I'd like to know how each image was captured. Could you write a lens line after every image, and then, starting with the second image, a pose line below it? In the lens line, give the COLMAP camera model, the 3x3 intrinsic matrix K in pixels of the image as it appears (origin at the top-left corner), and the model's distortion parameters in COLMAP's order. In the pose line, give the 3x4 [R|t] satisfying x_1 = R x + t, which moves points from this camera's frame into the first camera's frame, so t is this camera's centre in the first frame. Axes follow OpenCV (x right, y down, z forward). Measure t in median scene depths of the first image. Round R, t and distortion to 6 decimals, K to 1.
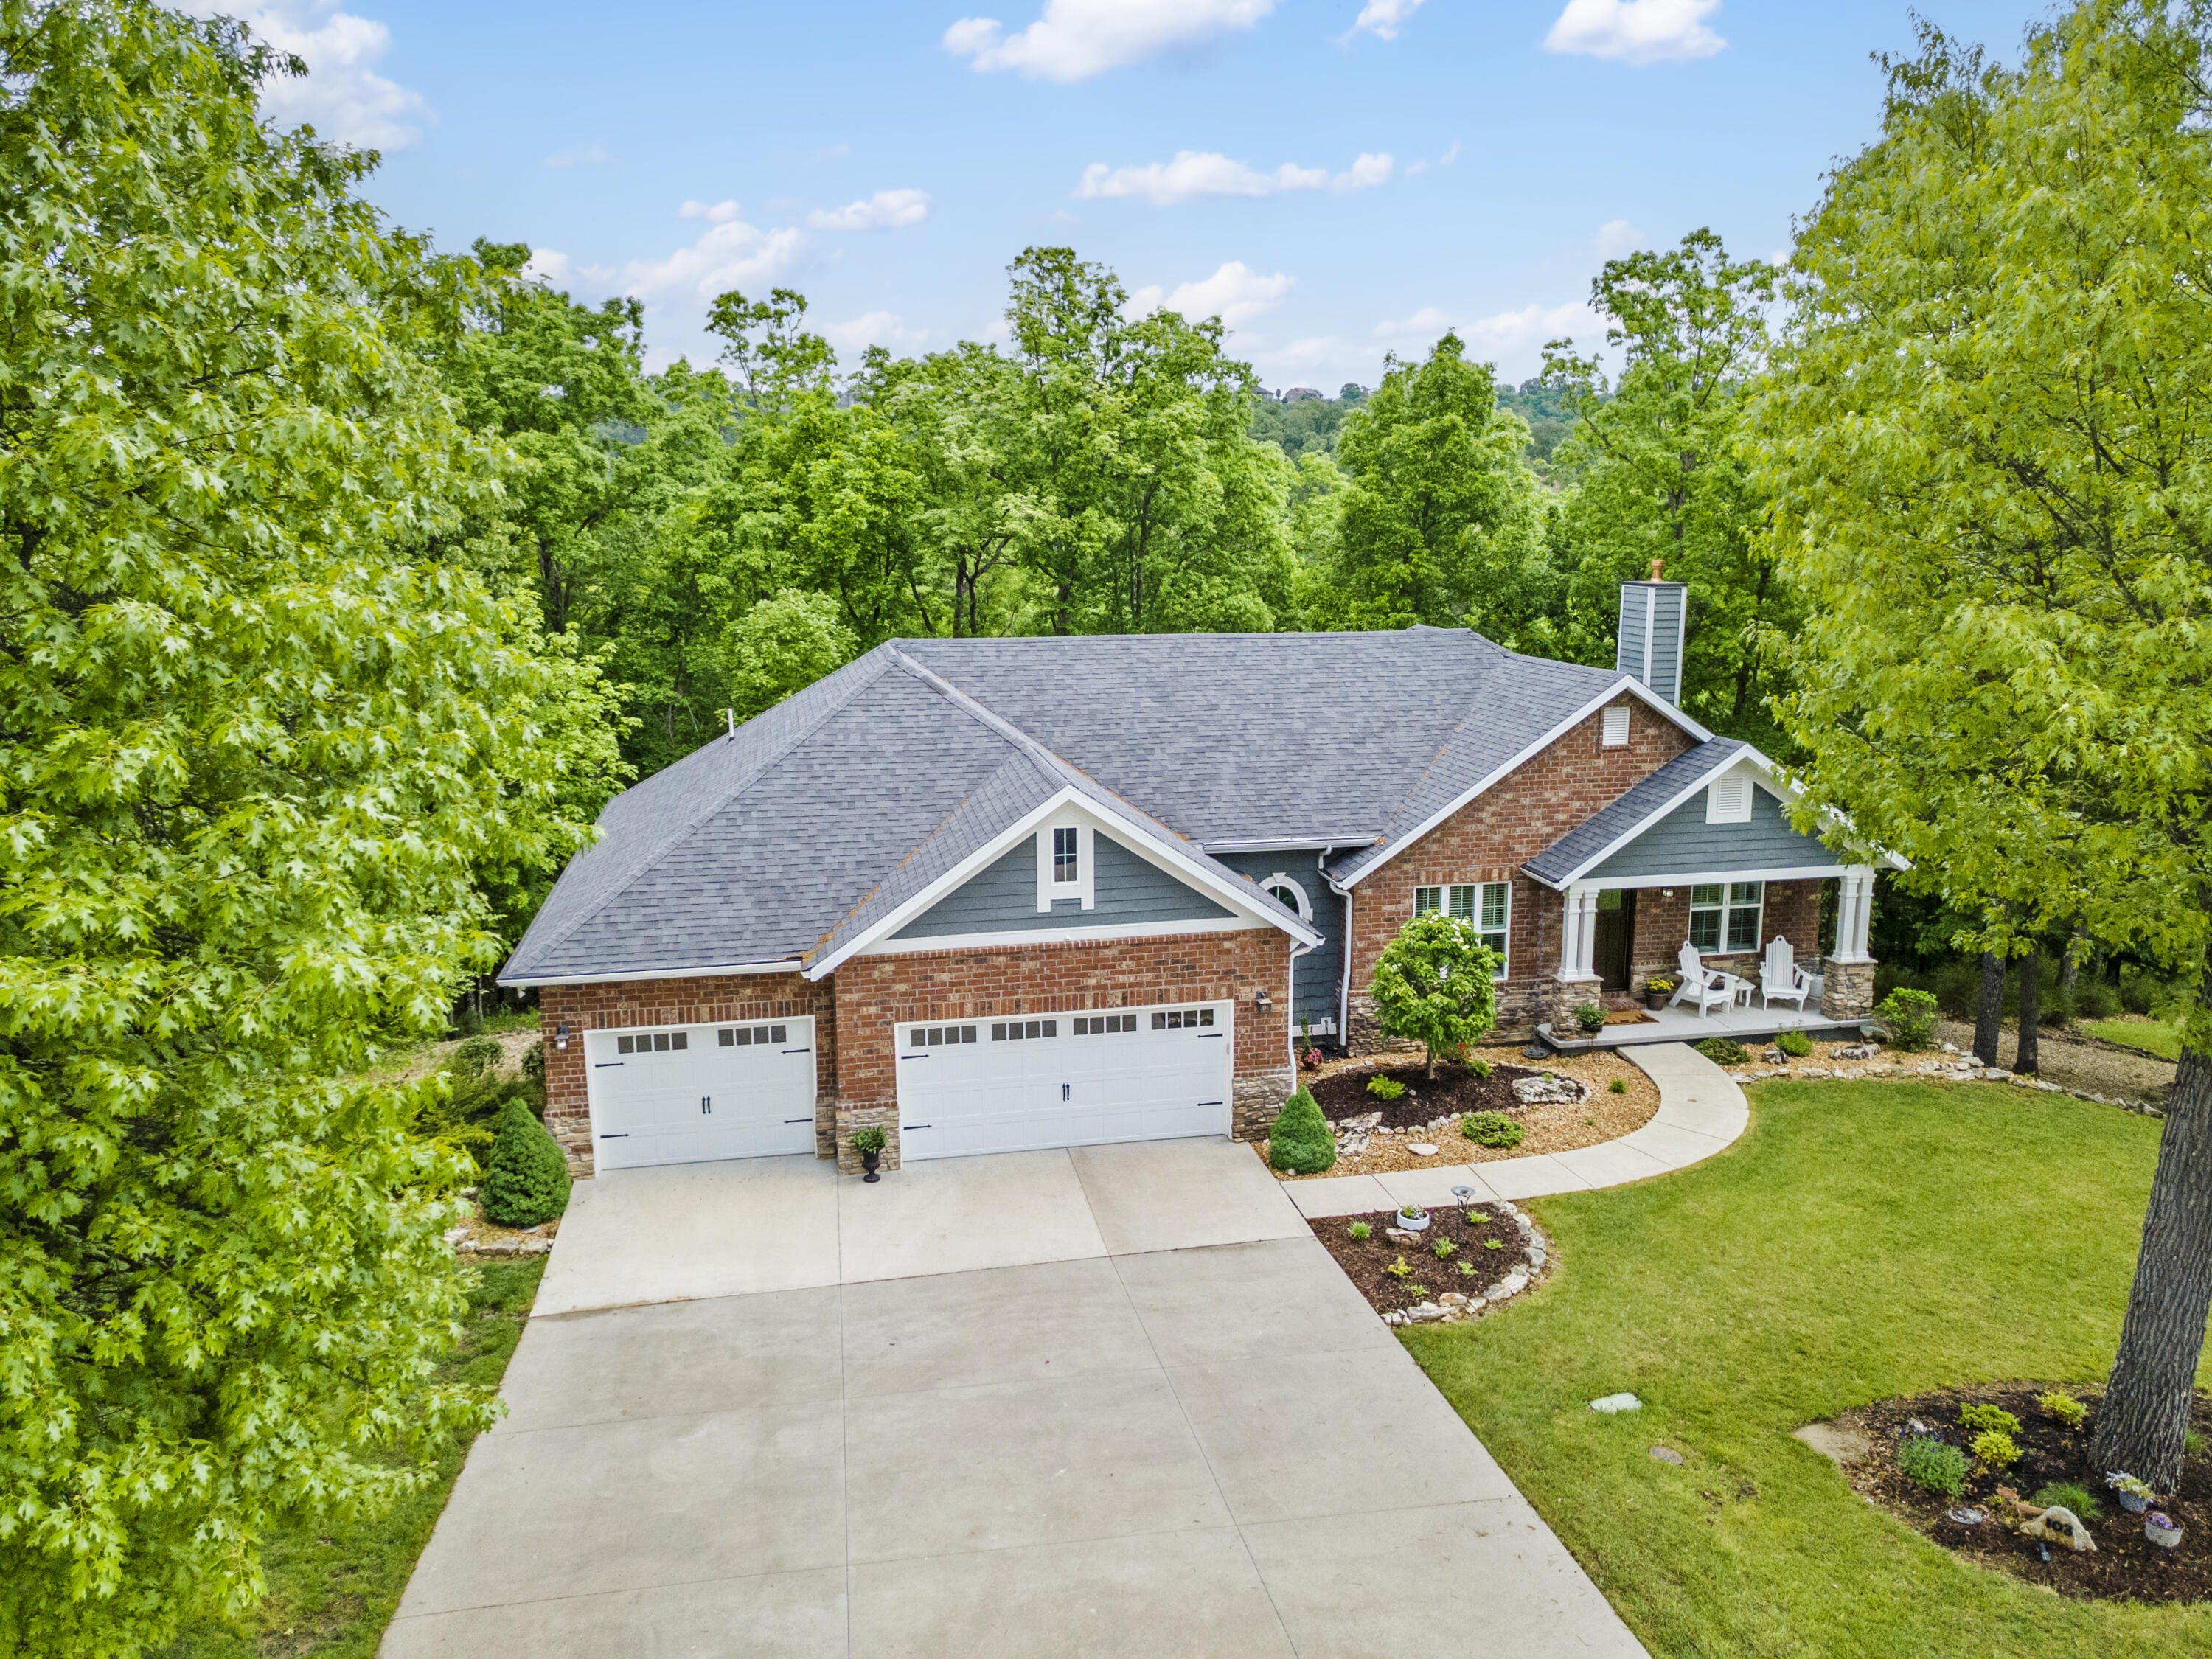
lens RADIAL K [[1577.2, 0, 1113.1], [0, 1577.2, 834.2], [0, 0, 1]] dist [0.040139, -0.002643]
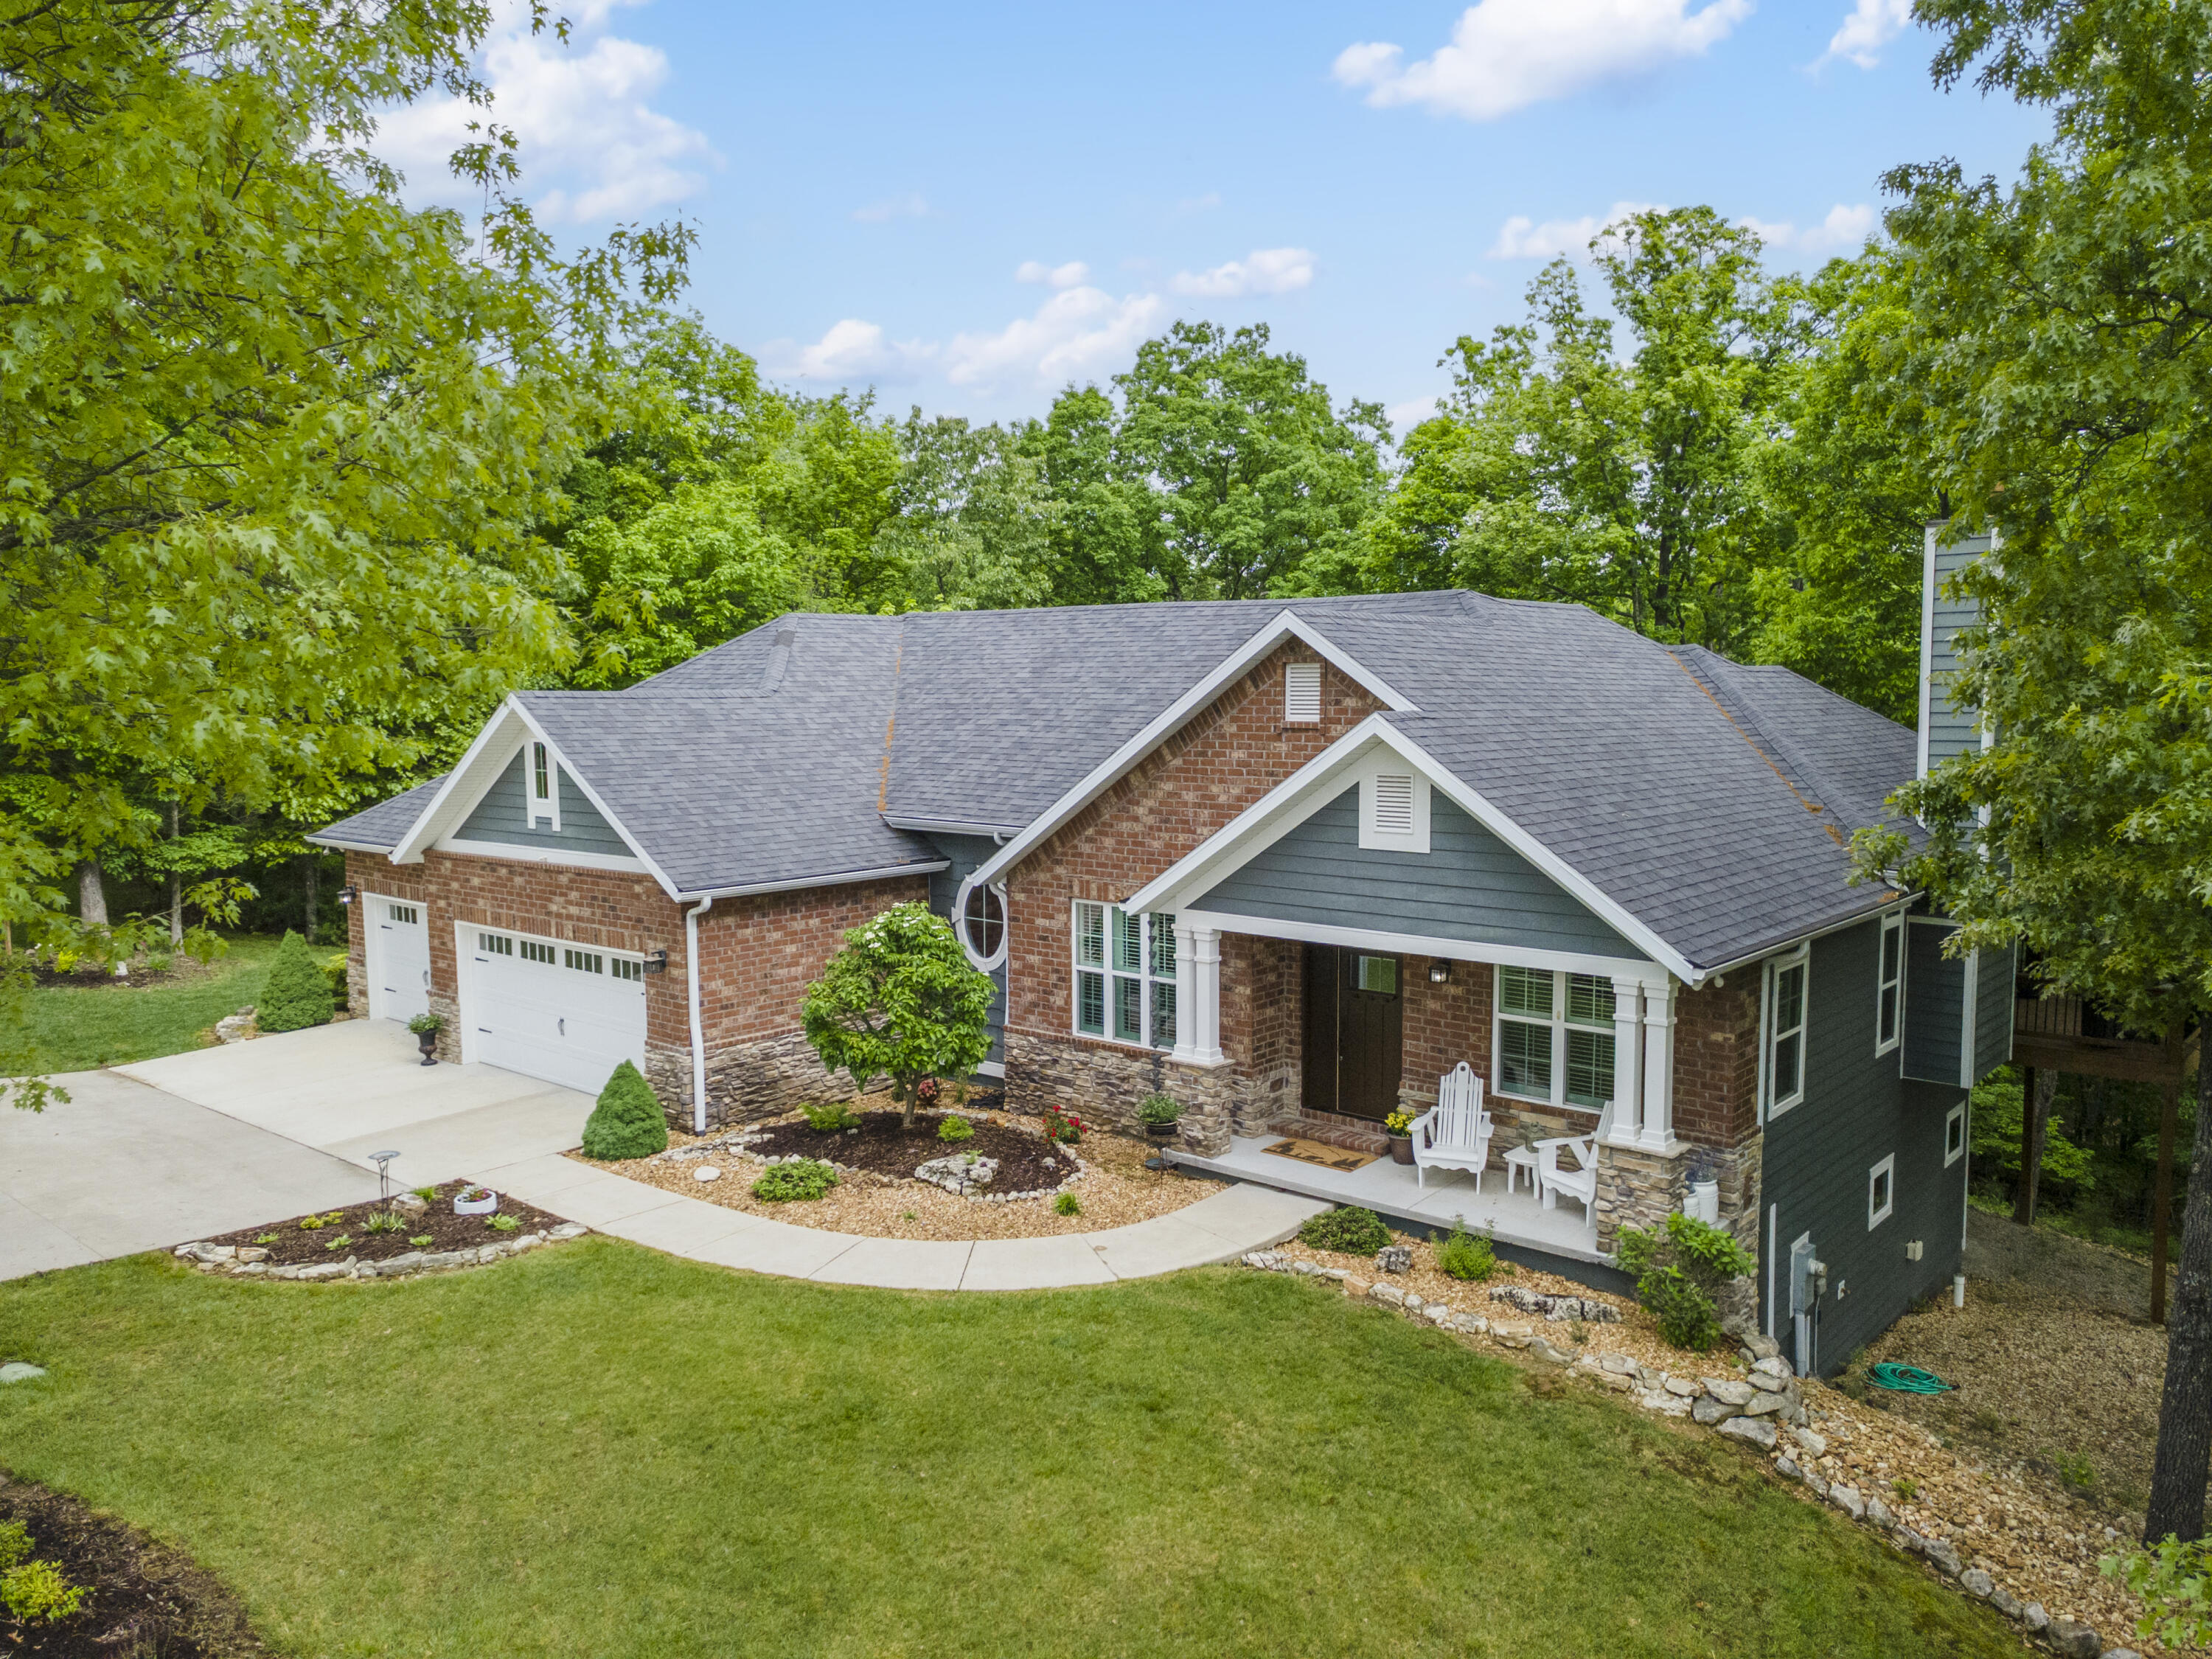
lens RADIAL K [[1577.2, 0, 1113.5], [0, 1577.2, 827.6], [0, 0, 1]] dist [0.040139, -0.002643]
pose [[0.628701, 0.077378, -0.773788, 0.947651], [-0.150495, 0.988333, -0.023445, 0.017159], [0.762945, 0.131191, 0.633011, 0.651096]]
